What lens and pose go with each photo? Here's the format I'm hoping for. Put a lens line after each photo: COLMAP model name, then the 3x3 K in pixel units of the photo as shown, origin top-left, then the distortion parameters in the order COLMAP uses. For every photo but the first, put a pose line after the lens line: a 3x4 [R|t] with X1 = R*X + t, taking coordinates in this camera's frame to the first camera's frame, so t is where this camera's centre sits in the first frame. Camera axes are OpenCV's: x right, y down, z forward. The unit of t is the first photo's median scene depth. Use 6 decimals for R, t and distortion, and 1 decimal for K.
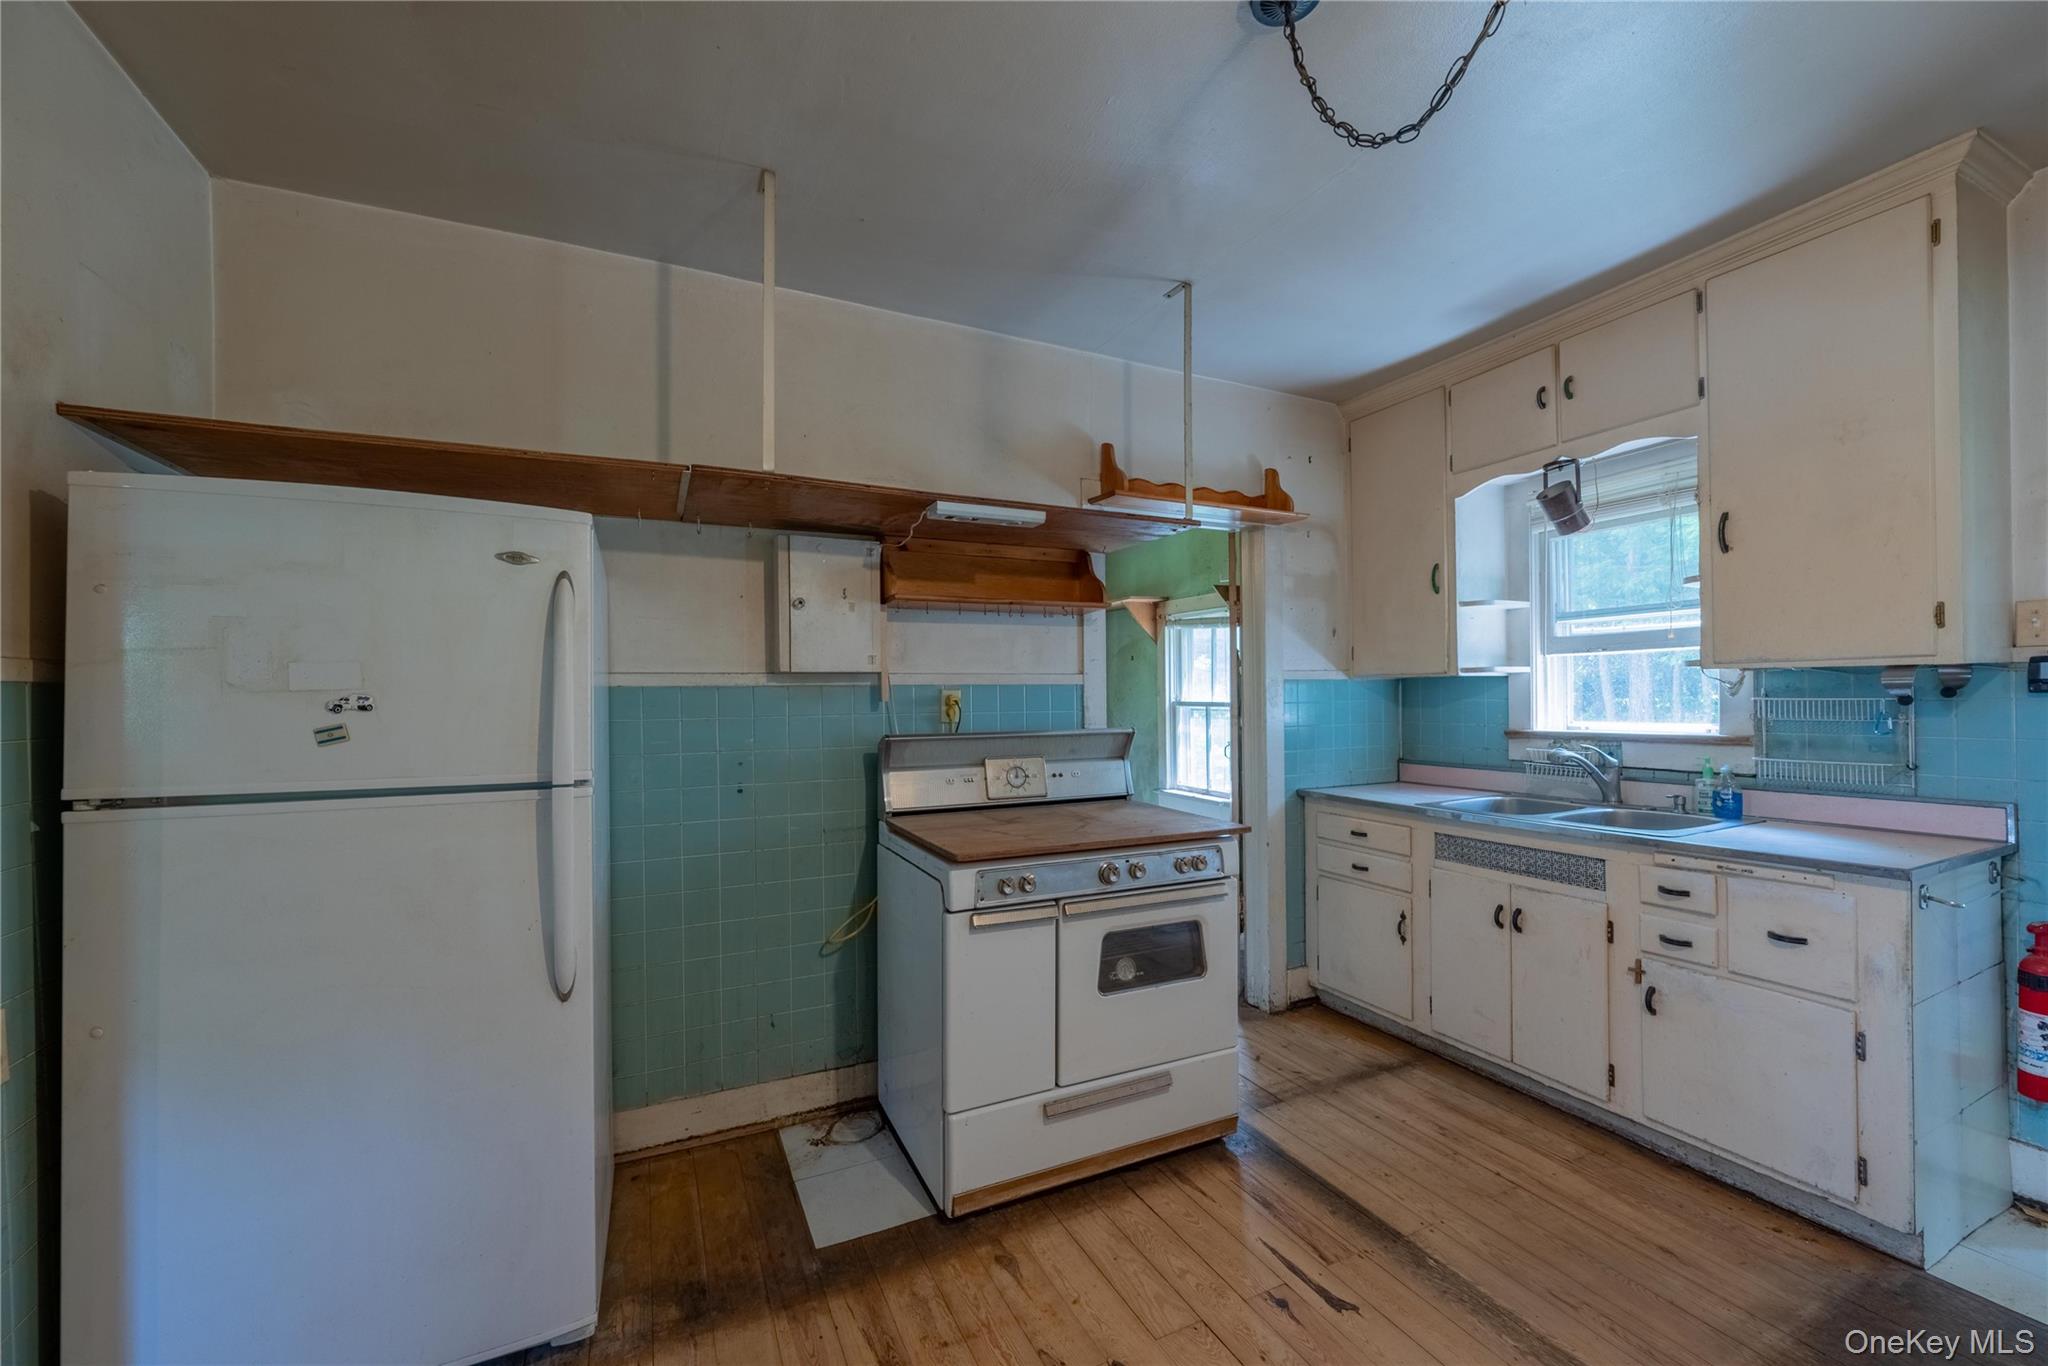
lens RADIAL K [[809.3, 0, 1032.5], [0, 809.3, 700.7], [0, 0, 1]] dist [-0.003838, 0.001200]
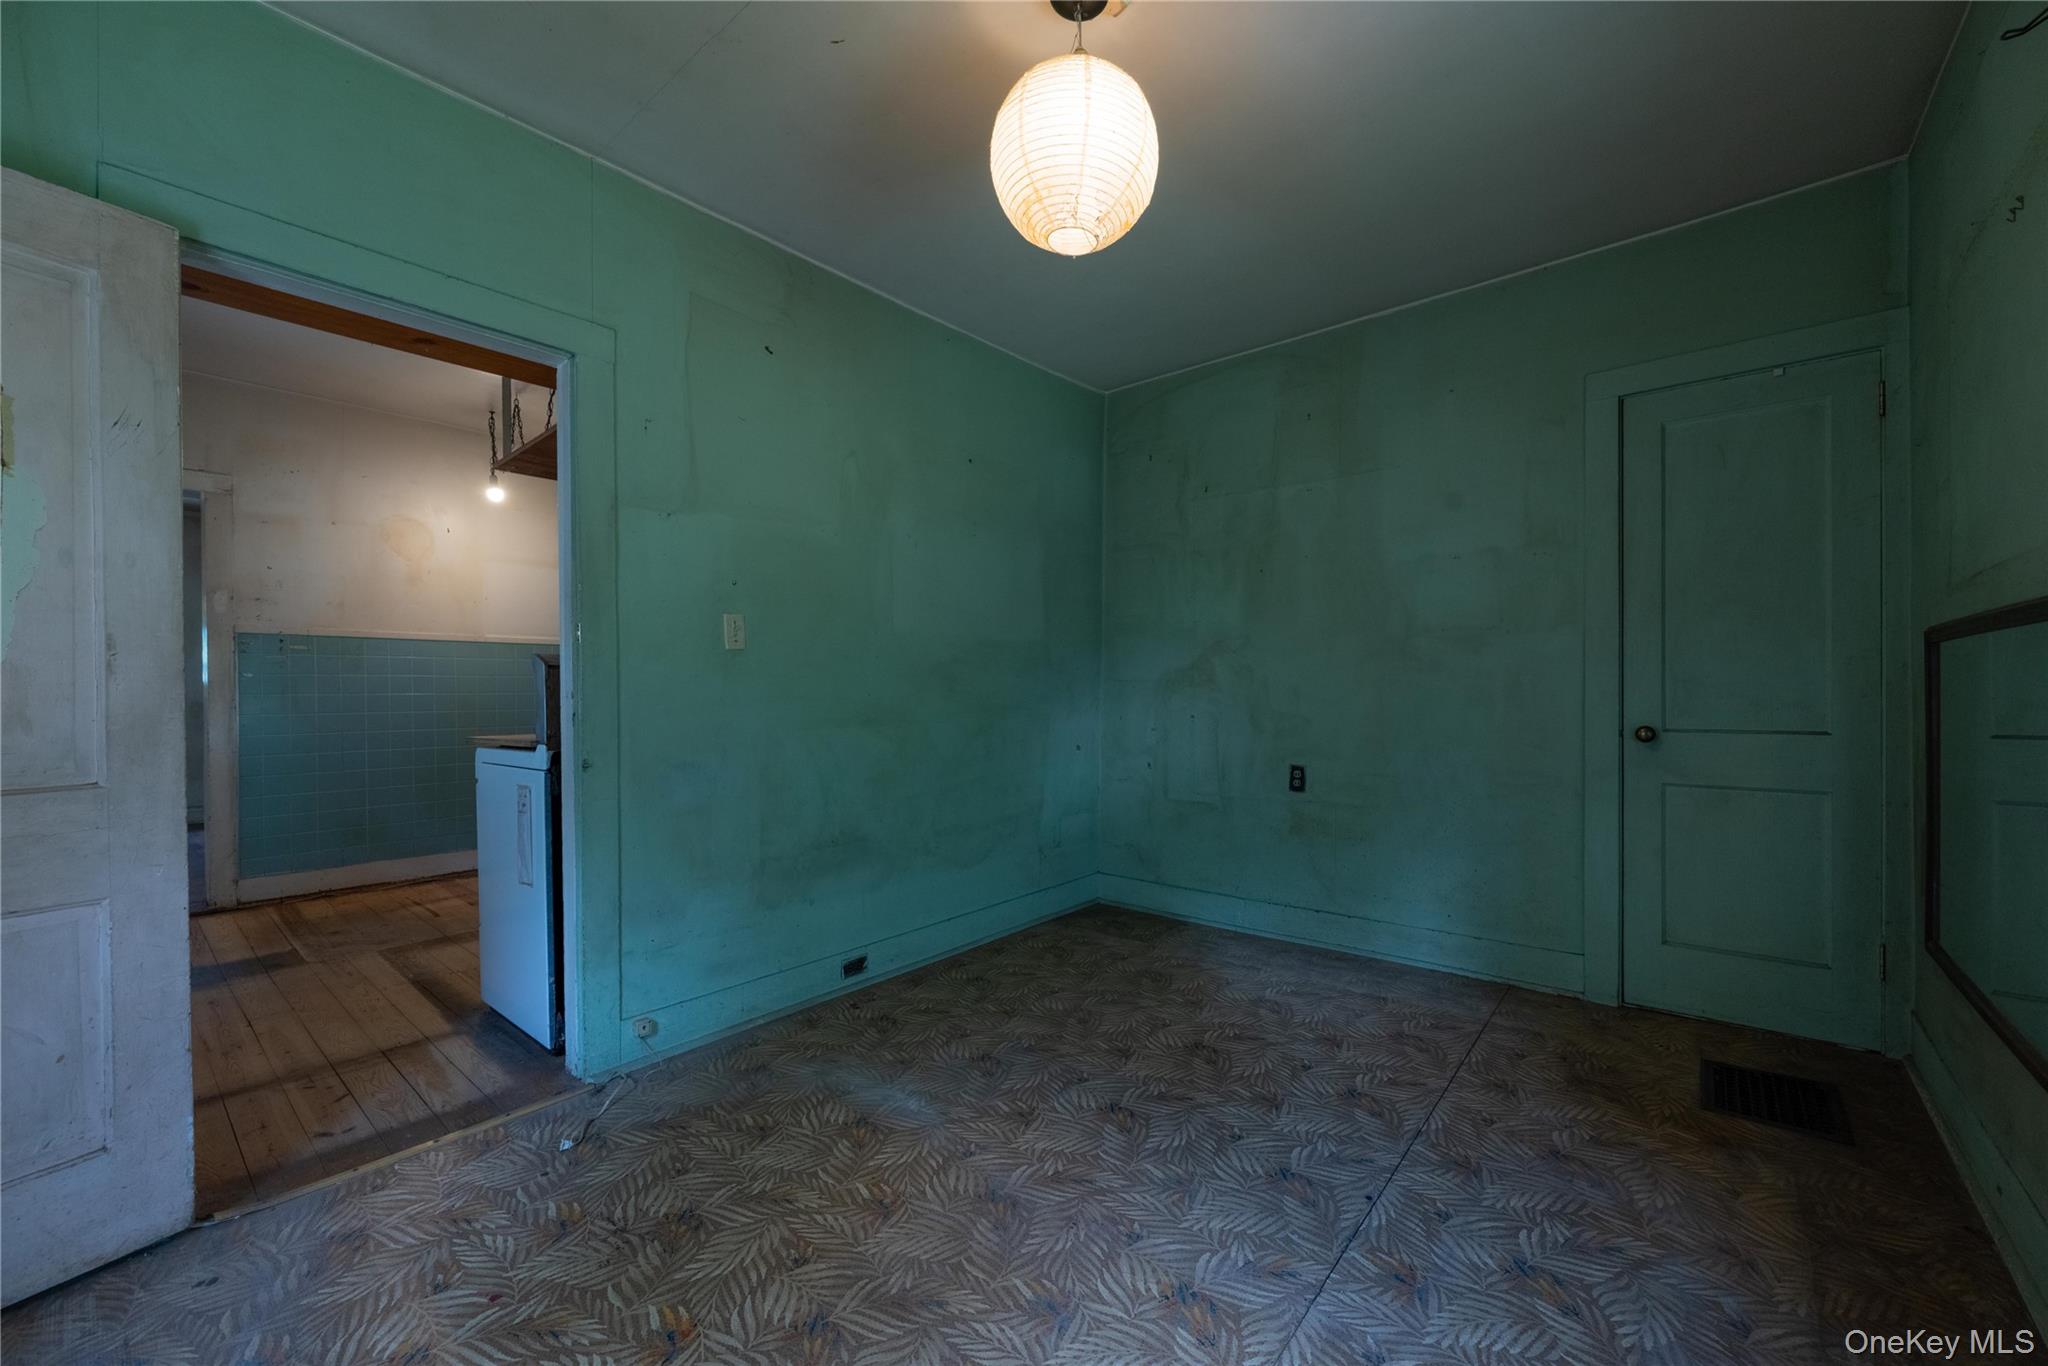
lens RADIAL K [[809.3, 0, 1038.9], [0, 809.3, 696.6], [0, 0, 1]] dist [-0.003838, 0.001200]
pose [[-0.916229, 0.021109, -0.400099, -0.030434], [0.013716, 0.999678, 0.021334, 0.078427], [0.400421, 0.014059, -0.916223, 2.380448]]
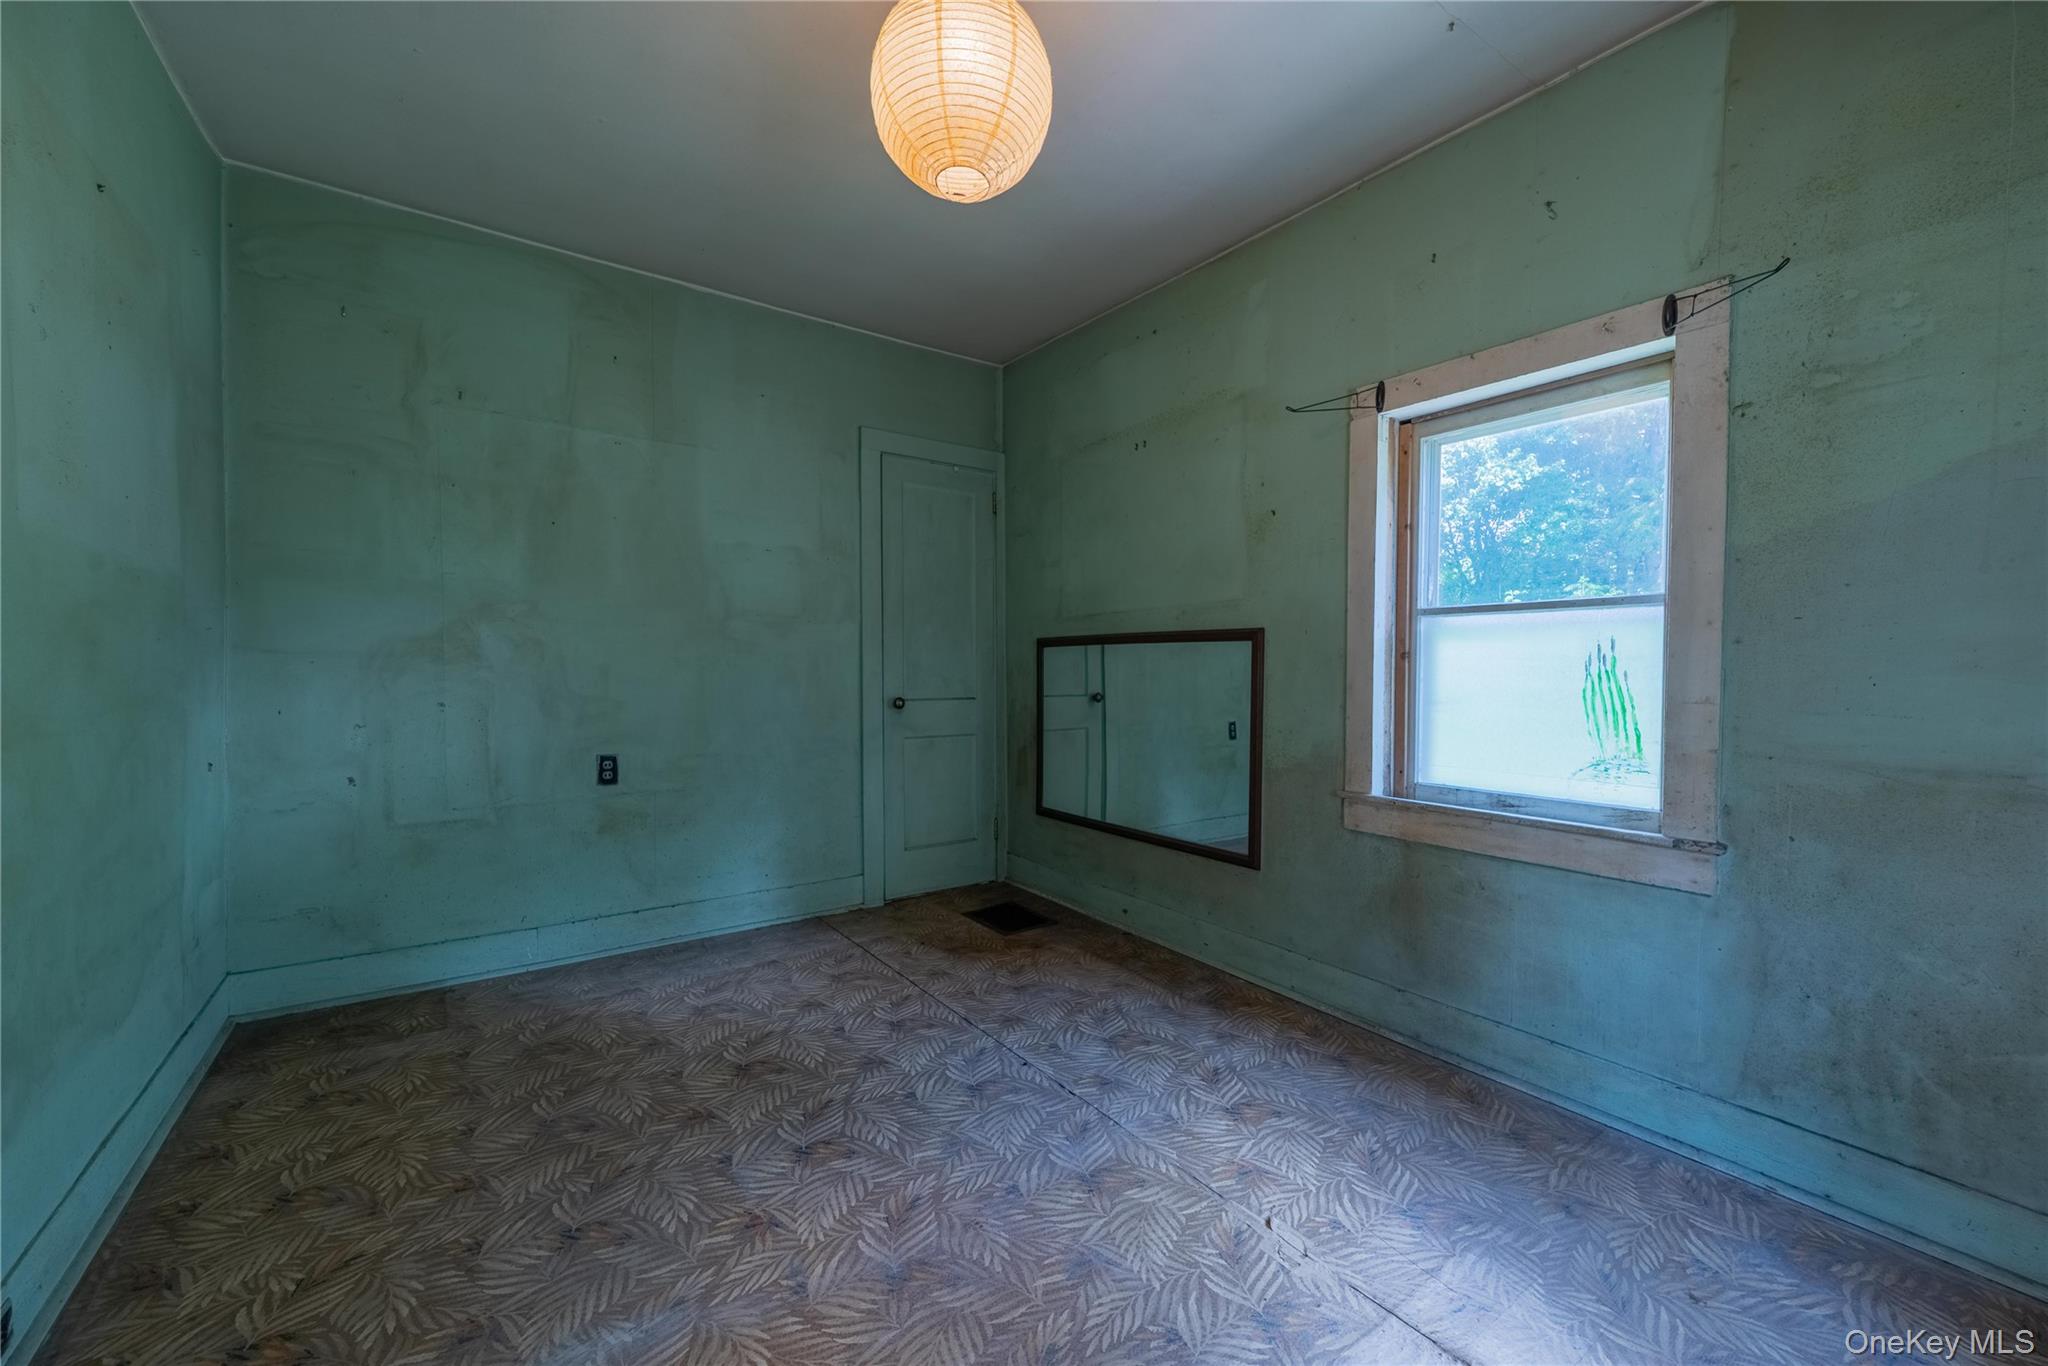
lens RADIAL K [[809.3, 0, 1024.5], [0, 809.3, 693.5], [0, 0, 1]] dist [-0.003838, 0.001200]
pose [[0.165775, 0.042023, -0.985268, 0.324171], [-0.014967, 0.999084, 0.040094, 0.081445], [0.986050, 0.008100, 0.166252, 1.678015]]
